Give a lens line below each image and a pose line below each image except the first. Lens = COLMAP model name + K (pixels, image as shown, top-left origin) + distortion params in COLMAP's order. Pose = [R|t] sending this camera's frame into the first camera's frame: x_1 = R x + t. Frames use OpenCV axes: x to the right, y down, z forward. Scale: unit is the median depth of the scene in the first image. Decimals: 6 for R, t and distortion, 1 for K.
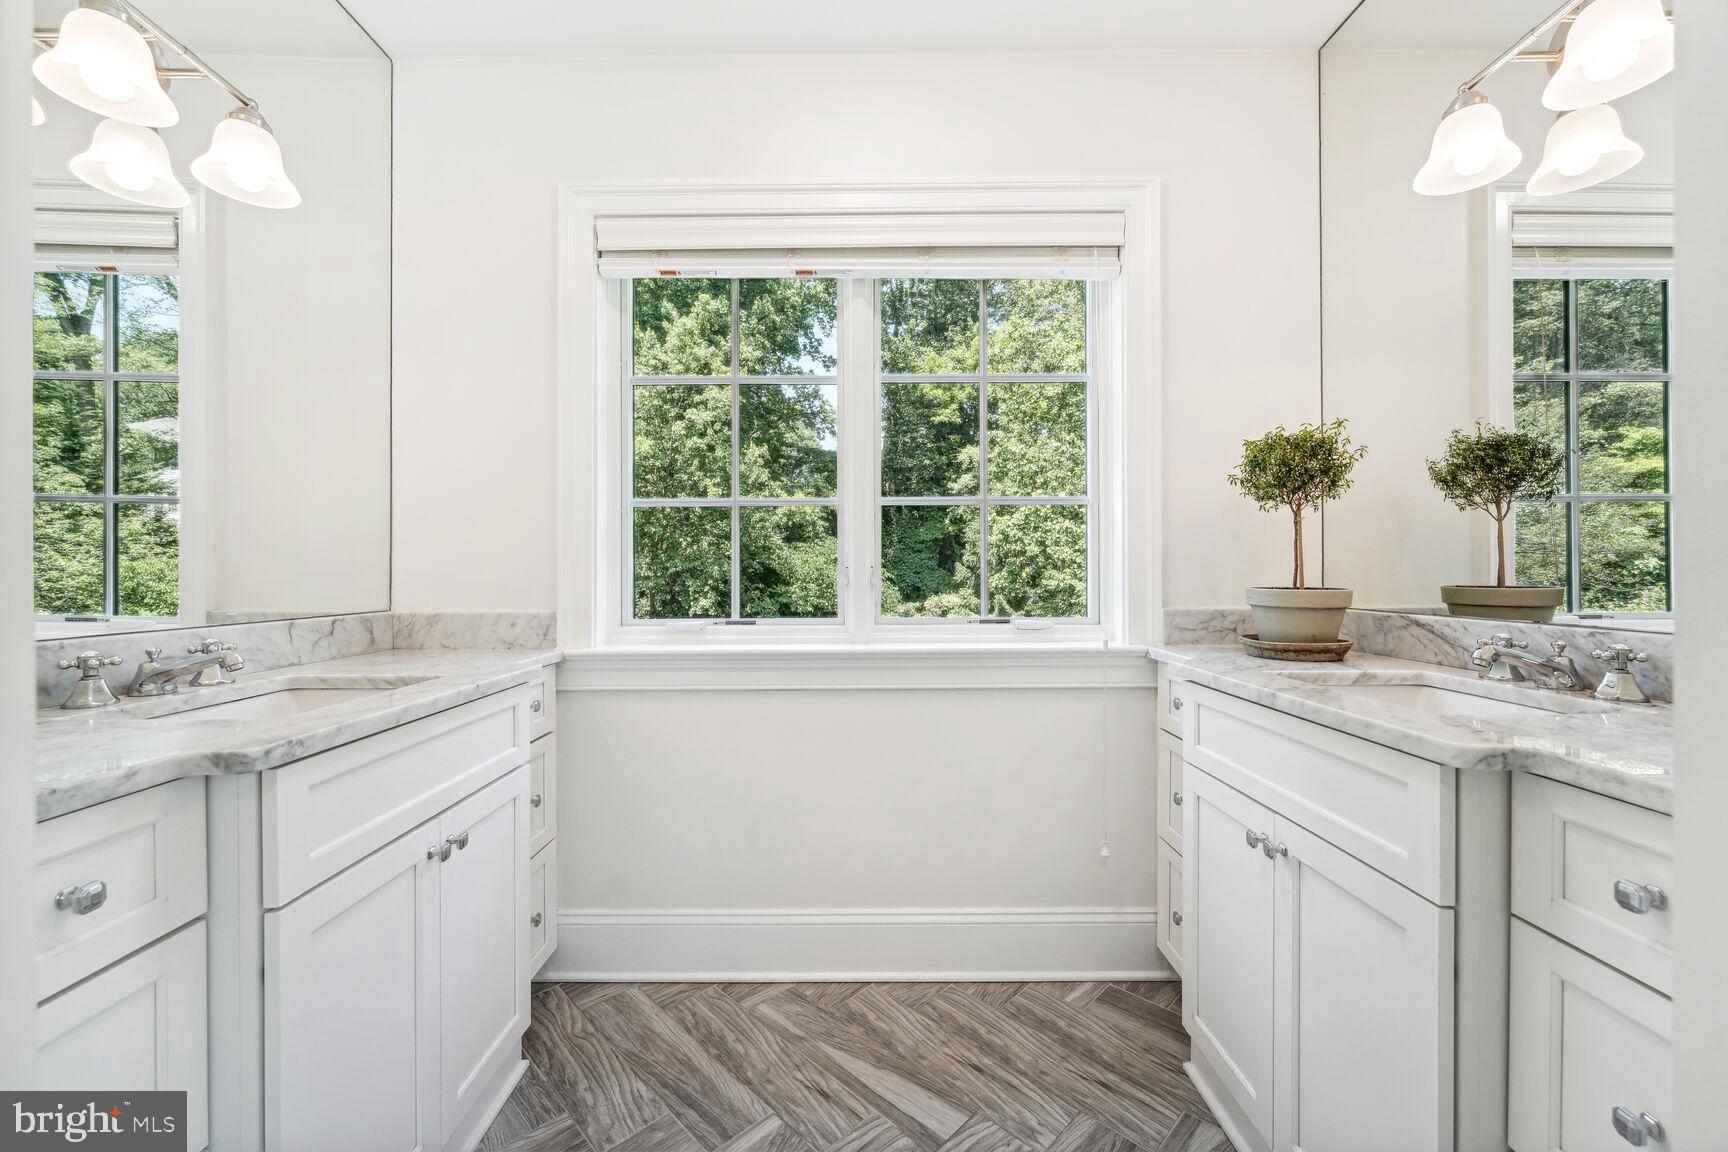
lens RADIAL K [[684.2, 0, 864.0], [0, 684.2, 576.0], [0, 0, 1]] dist [0.006008, -0.000338]
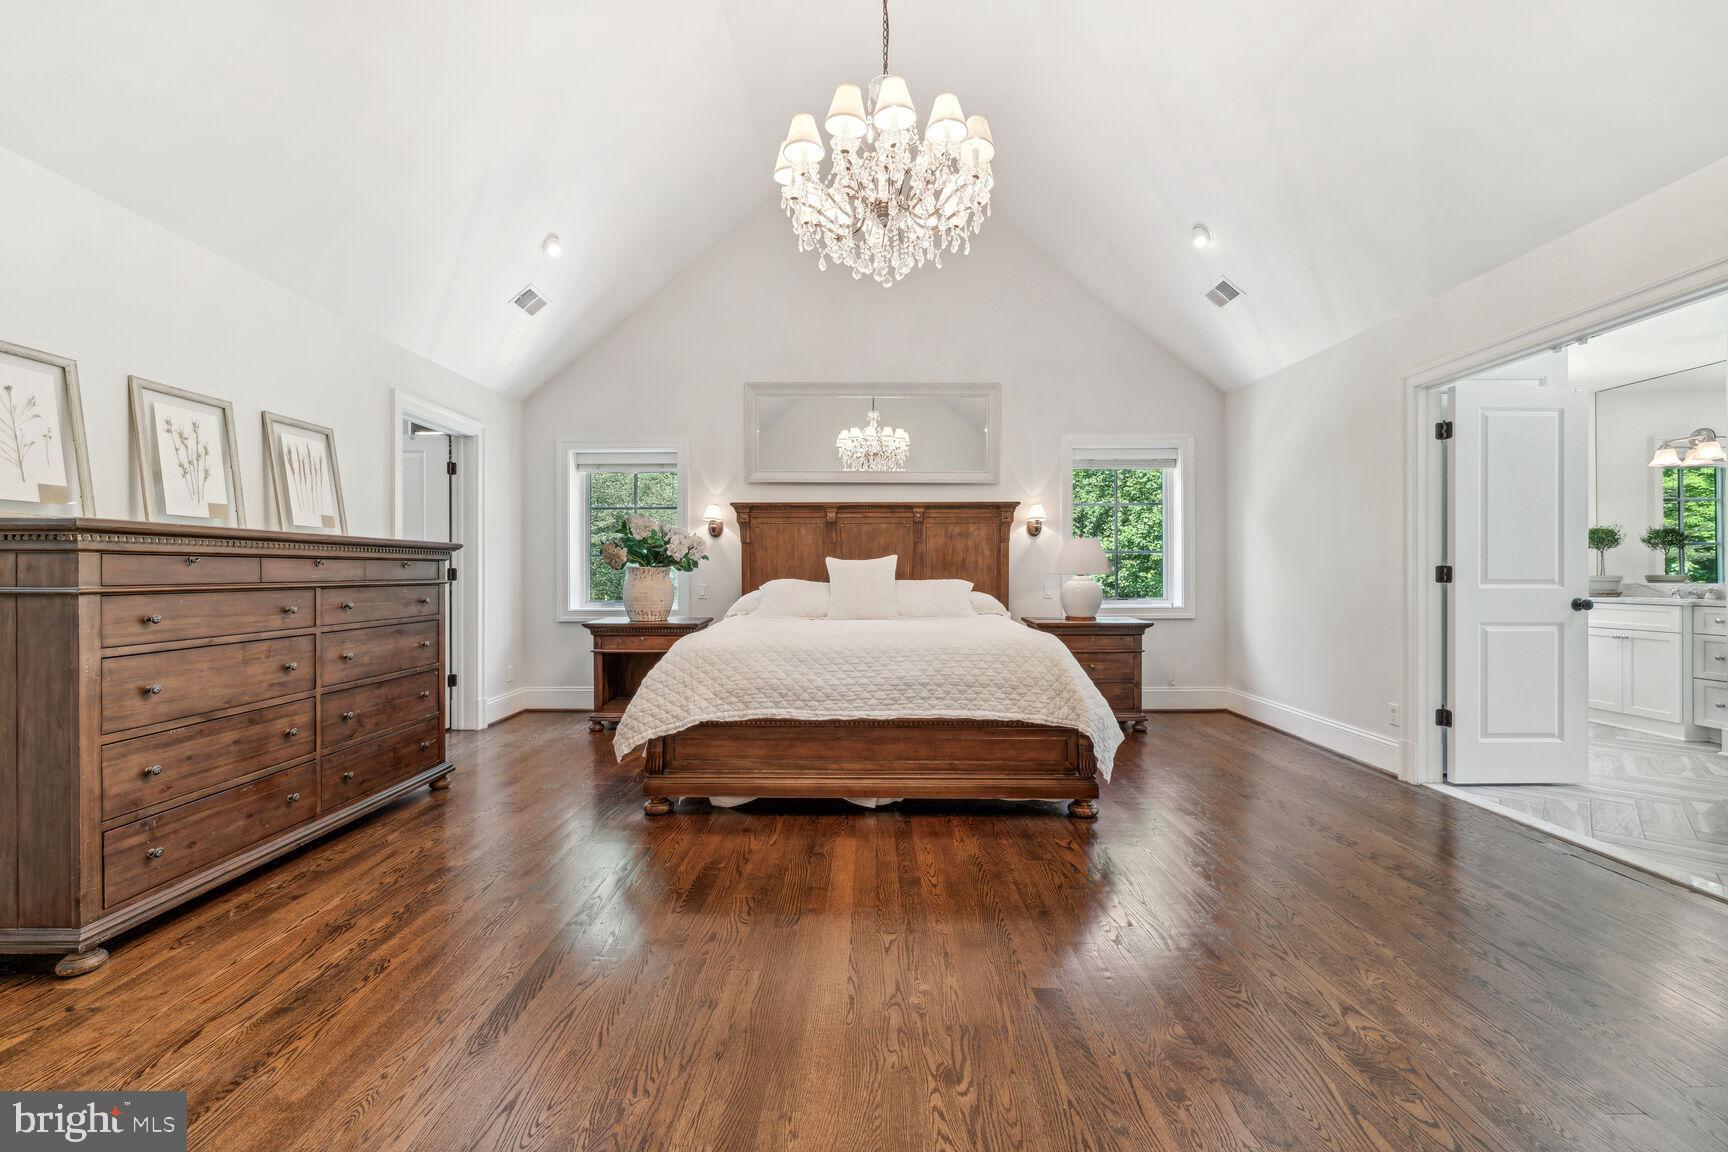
lens RADIAL K [[684.2, 0, 864.0], [0, 684.2, 576.0], [0, 0, 1]] dist [0.006008, -0.000338]
pose [[0.999959, -0.002705, -0.008693, -2.959621], [0.002703, 0.999996, -0.000229, 0.012609], [0.008693, 0.000206, 0.999962, -2.396071]]
